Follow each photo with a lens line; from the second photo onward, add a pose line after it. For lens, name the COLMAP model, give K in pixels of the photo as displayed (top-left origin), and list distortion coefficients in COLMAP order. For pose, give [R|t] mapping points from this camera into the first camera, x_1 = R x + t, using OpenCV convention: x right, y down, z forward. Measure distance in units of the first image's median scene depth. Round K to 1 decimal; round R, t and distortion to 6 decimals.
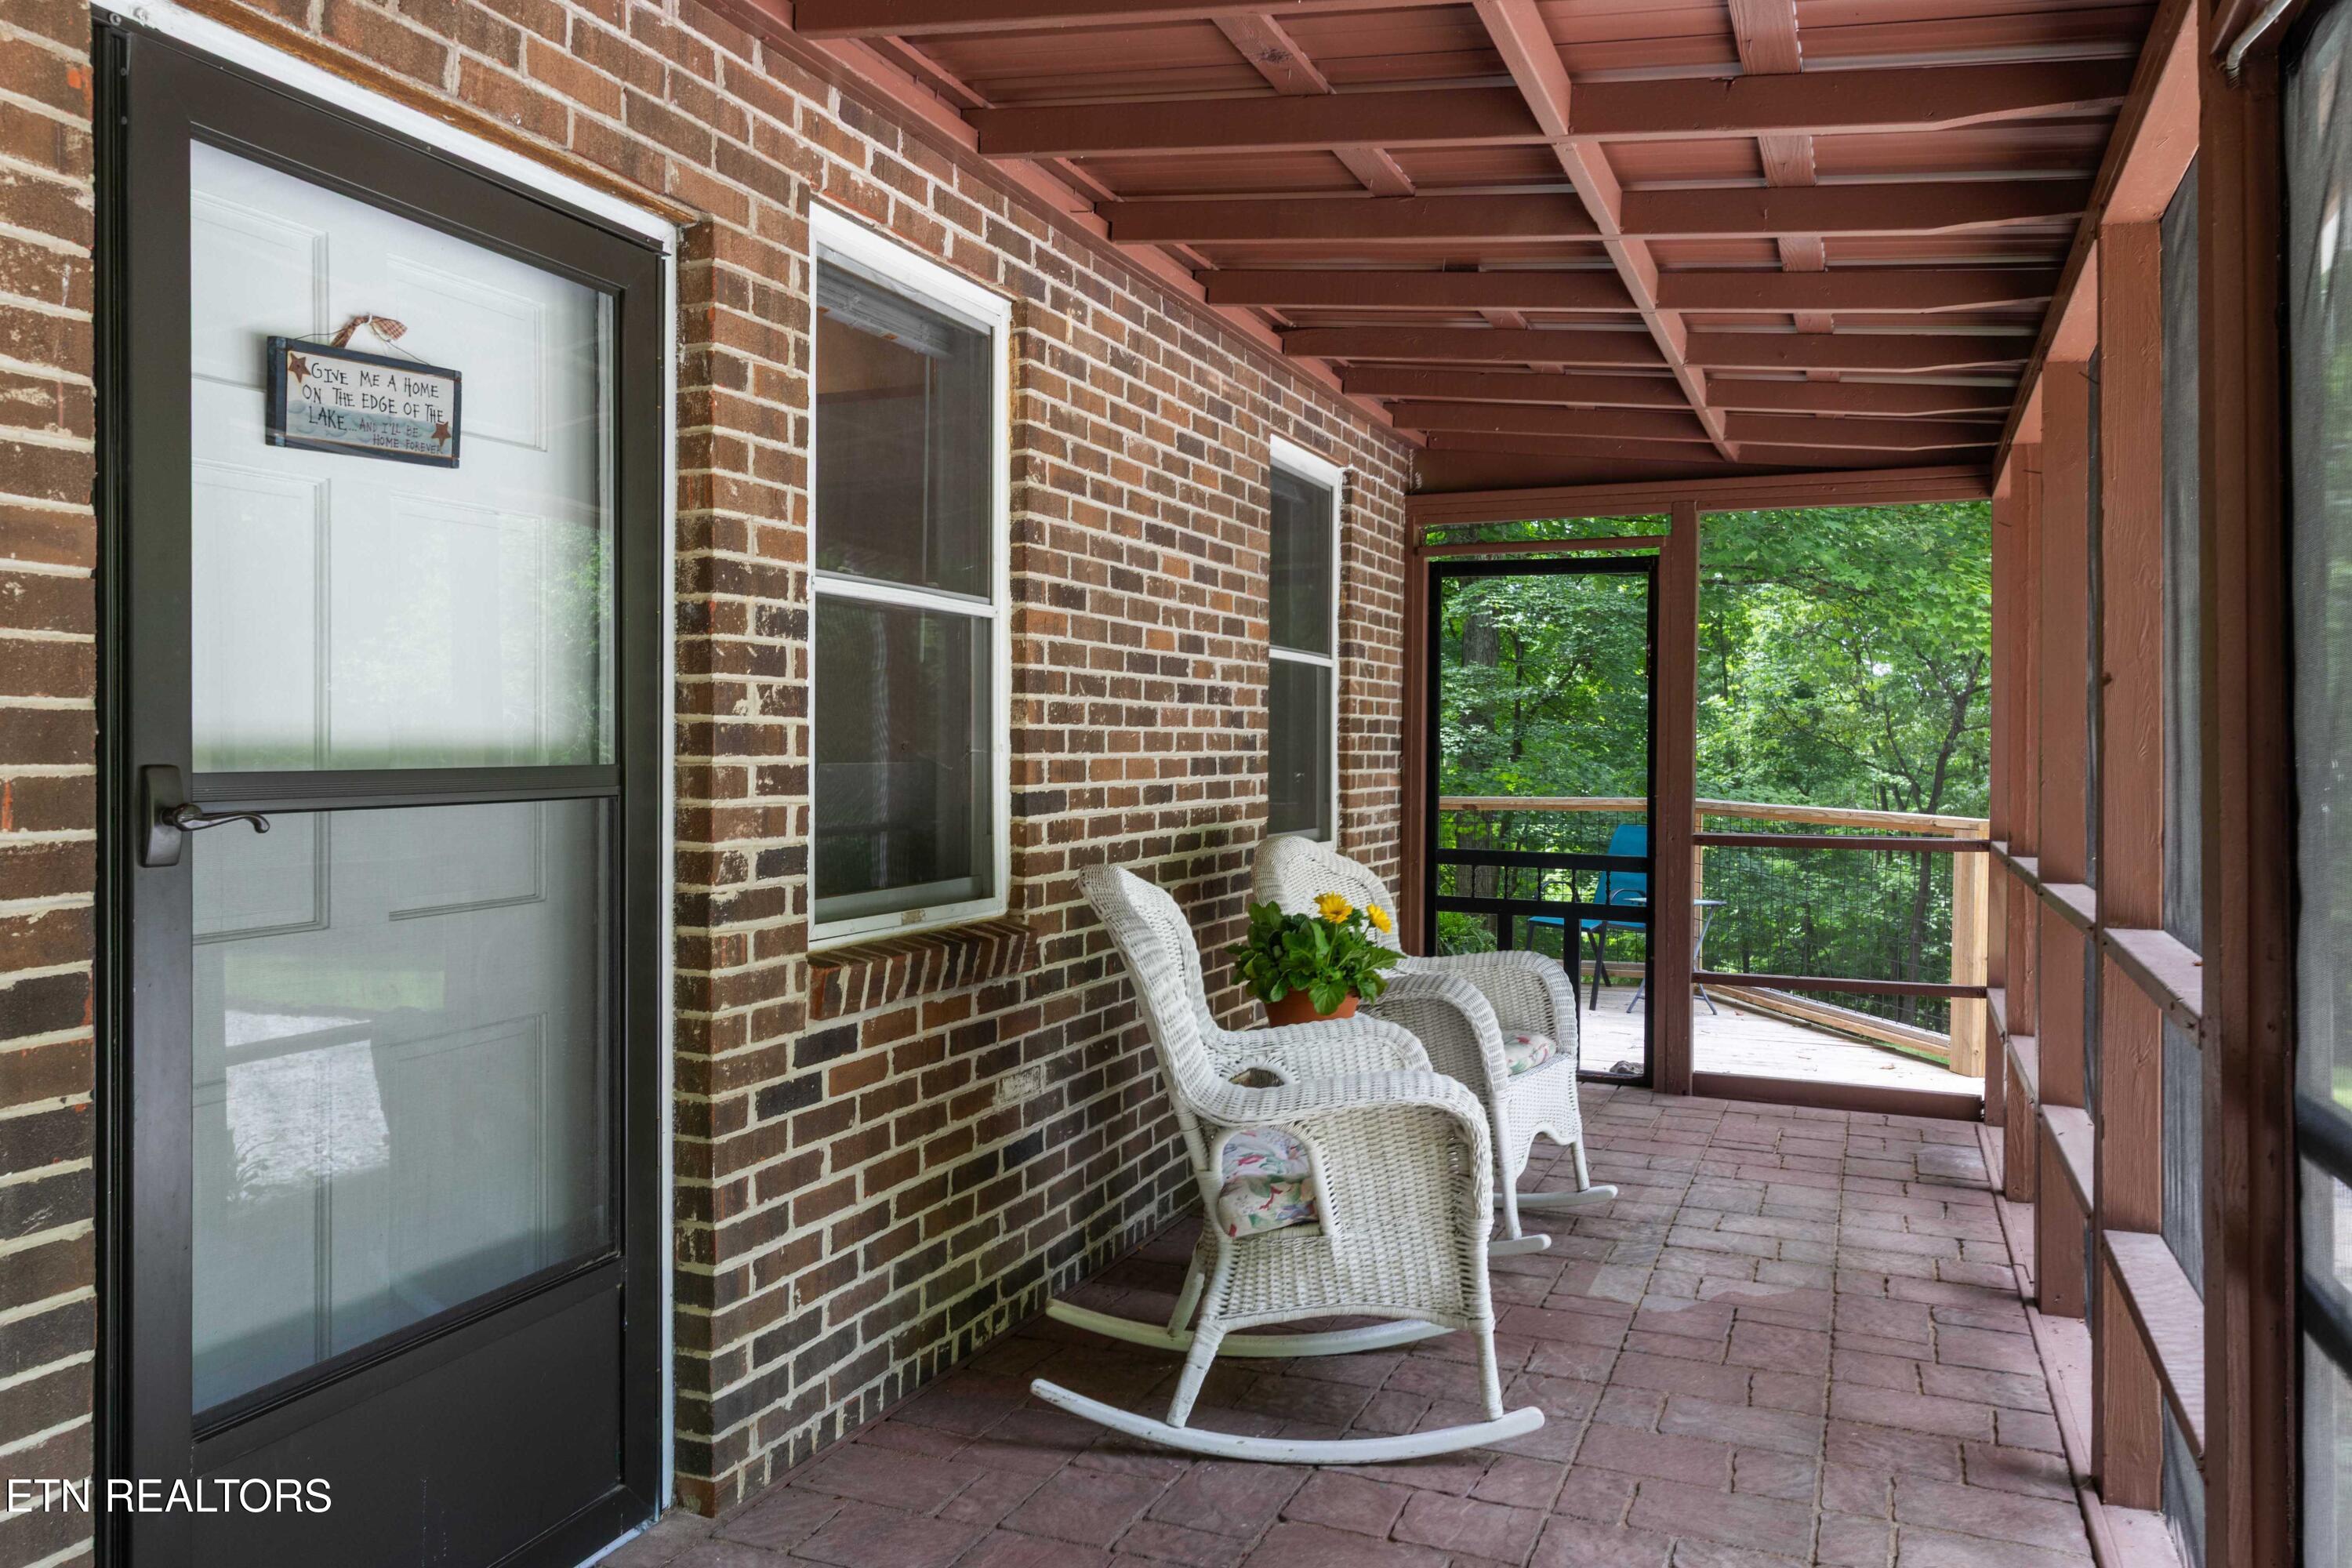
lens RADIAL K [[1653.6, 0, 1171.9], [0, 1653.6, 746.6], [0, 0, 1]] dist [0.008513, 0.003556]
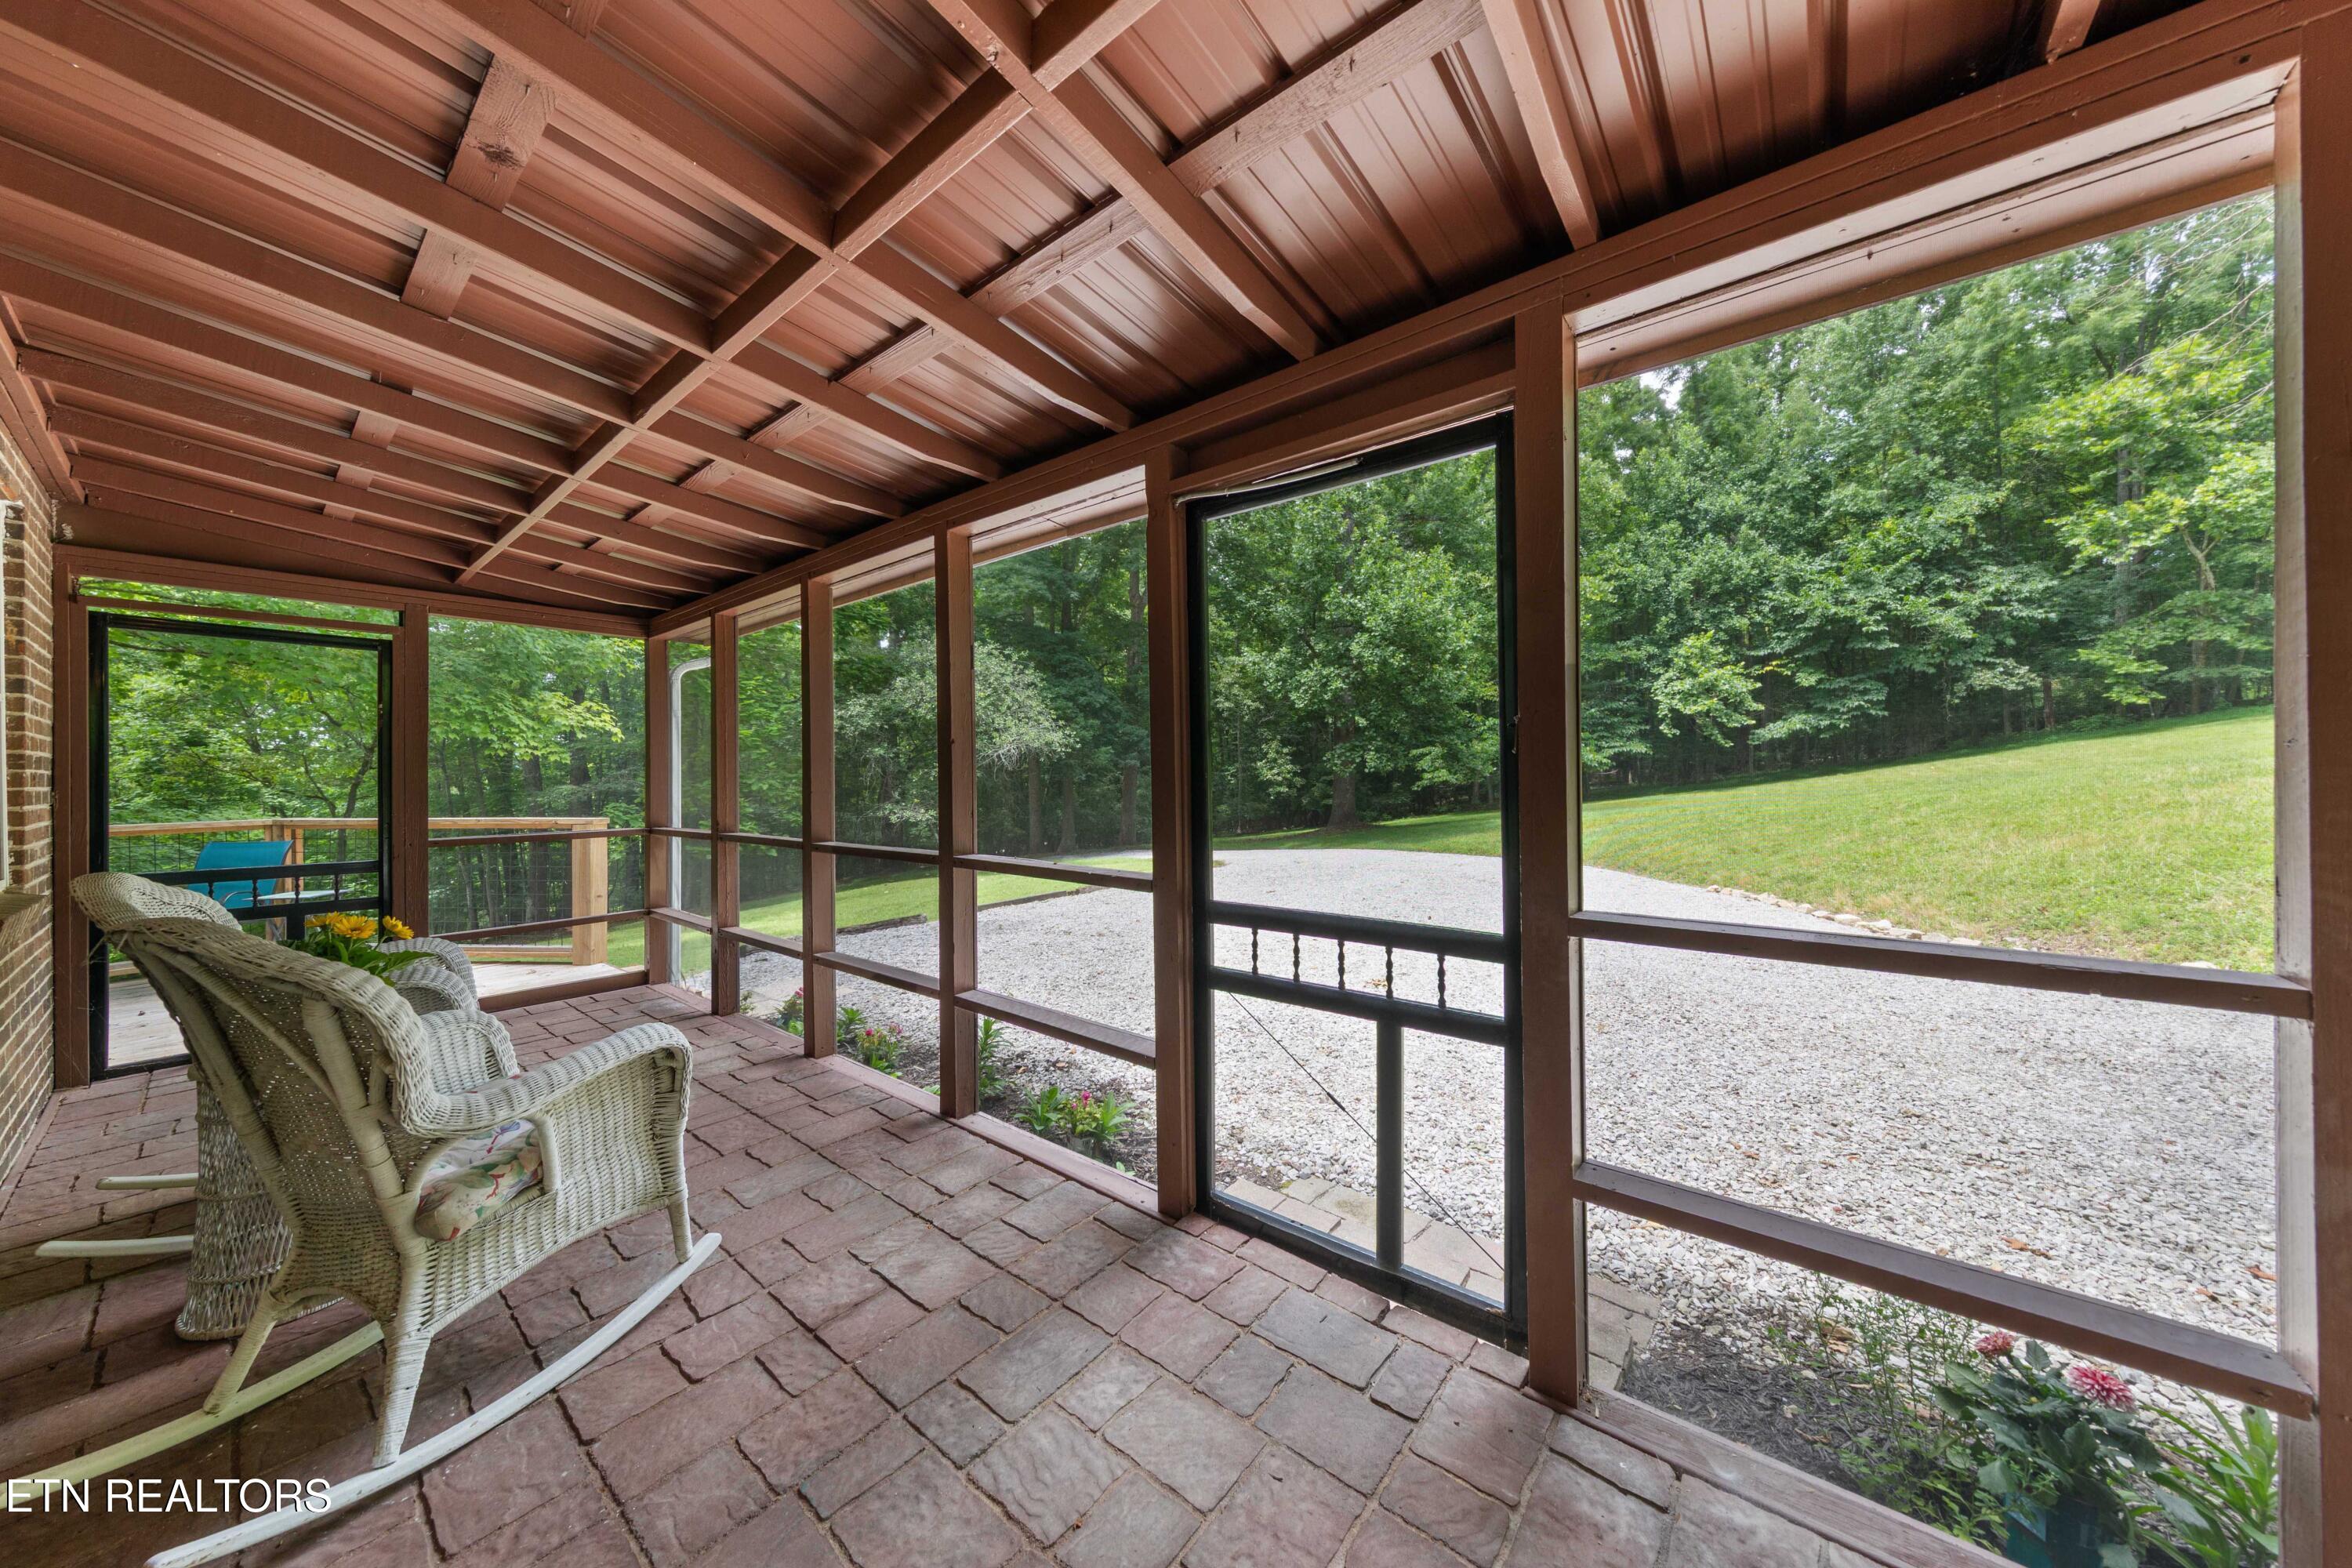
lens RADIAL K [[770.2, 0, 1171.4], [0, 770.2, 772.9], [0, 0, 1]] dist [-0.000340, -0.000065]
pose [[0.270418, -0.001766, 0.962741, -0.298748], [0.007873, 0.999969, -0.000377, 0.000786], [-0.962711, 0.007682, 0.270424, 0.401698]]
